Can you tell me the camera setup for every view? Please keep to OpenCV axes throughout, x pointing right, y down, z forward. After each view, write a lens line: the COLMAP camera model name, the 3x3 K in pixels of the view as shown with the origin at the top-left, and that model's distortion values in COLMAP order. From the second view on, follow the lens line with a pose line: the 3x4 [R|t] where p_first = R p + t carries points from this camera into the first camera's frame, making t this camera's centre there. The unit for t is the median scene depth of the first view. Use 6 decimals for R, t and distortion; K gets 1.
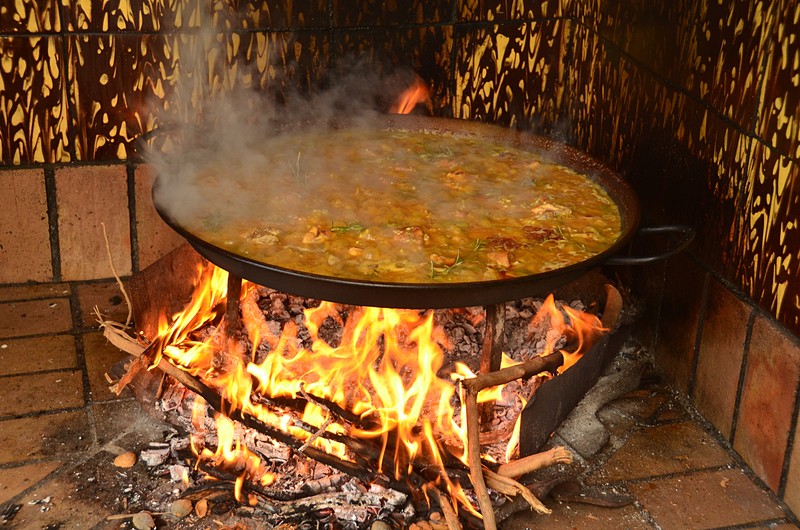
lens RADIAL K [[1320.8, 0, 394.9], [0, 1320.8, 277.4], [0, 0, 1]] dist [0.273060, 0.000000]
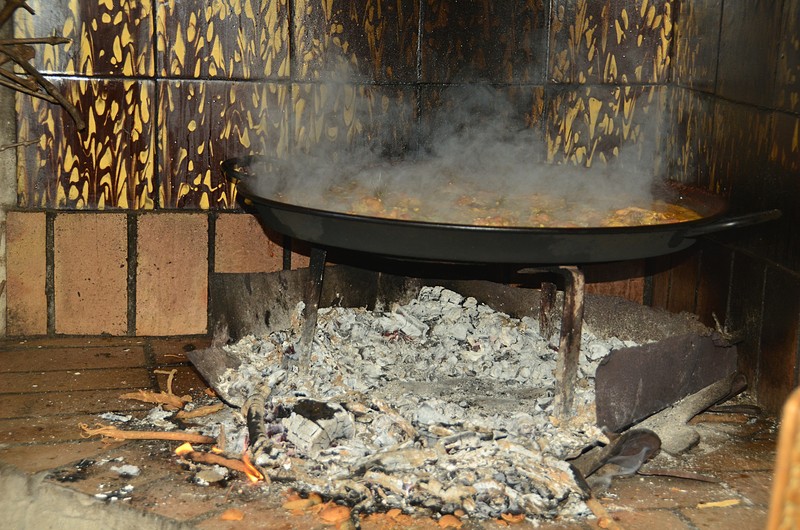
lens RADIAL K [[1656.1, 0, 394.4], [0, 1656.1, 279.8], [0, 0, 1]] dist [0.448824, 0.000000]
pose [[0.997528, 0.010769, -0.069440, 0.022238], [-0.026814, 0.971747, -0.234496, 0.252537], [0.064953, 0.235778, 0.969634, -0.173469]]
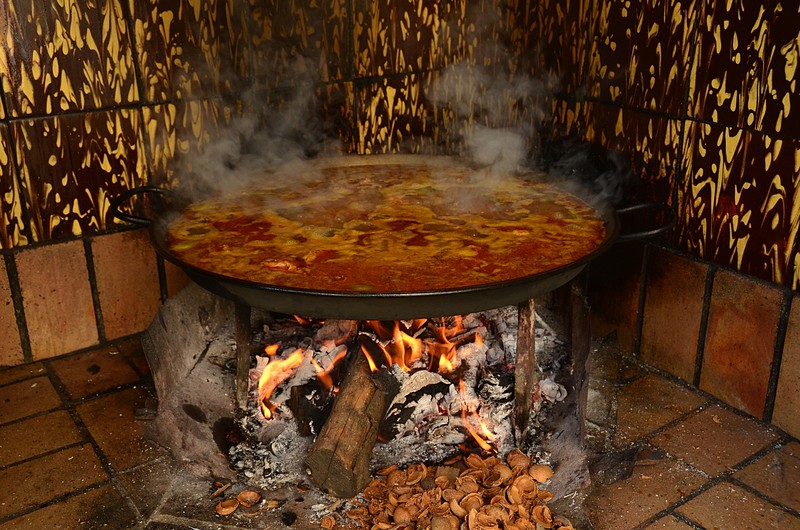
lens RADIAL K [[844.7, 0, 390.2], [0, 844.7, 274.1], [0, 0, 1]] dist [0.025280, 0.000000]
pose [[0.949741, -0.160842, 0.268555, -0.158241], [0.173559, 0.984528, -0.024139, 0.000352], [-0.260517, 0.069536, 0.962962, 0.305713]]
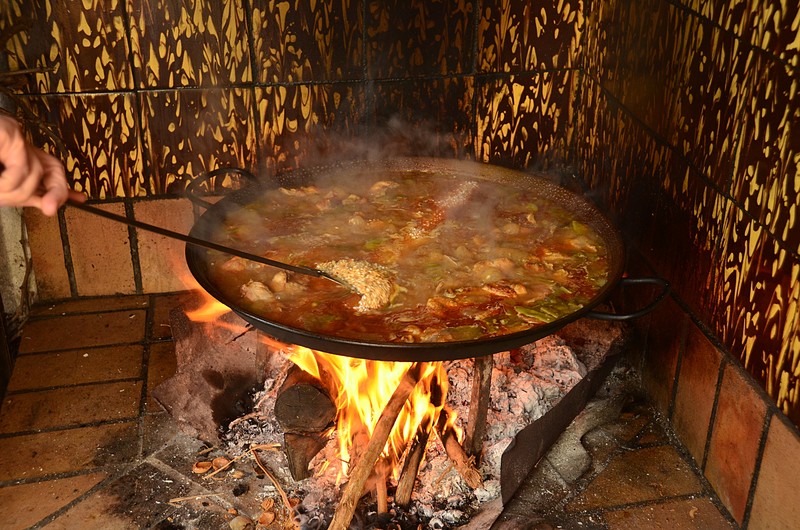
lens RADIAL K [[991.2, 0, 393.0], [0, 991.2, 274.6], [0, 0, 1]] dist [0.091911, 0.000000]
pose [[0.995103, 0.016377, -0.097480, 0.063857], [-0.010998, 0.998400, 0.055467, -0.069051], [0.098232, -0.054124, 0.993691, 0.143498]]
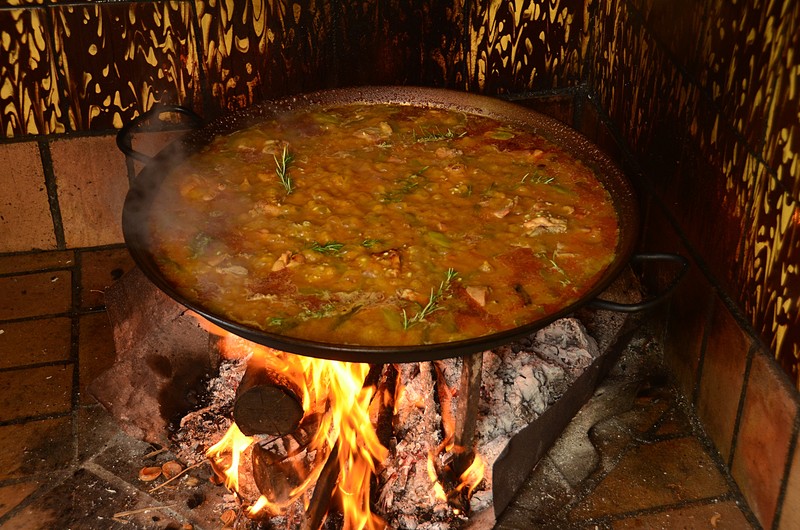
lens RADIAL K [[1320.8, 0, 387.5], [0, 1320.8, 273.6], [0, 0, 1]] dist [0.273060, 0.000000]
pose [[0.996032, 0.012524, -0.088113, 0.077976], [0.002245, 0.986200, 0.165544, -0.148154], [0.088970, -0.165085, 0.982258, 0.052782]]
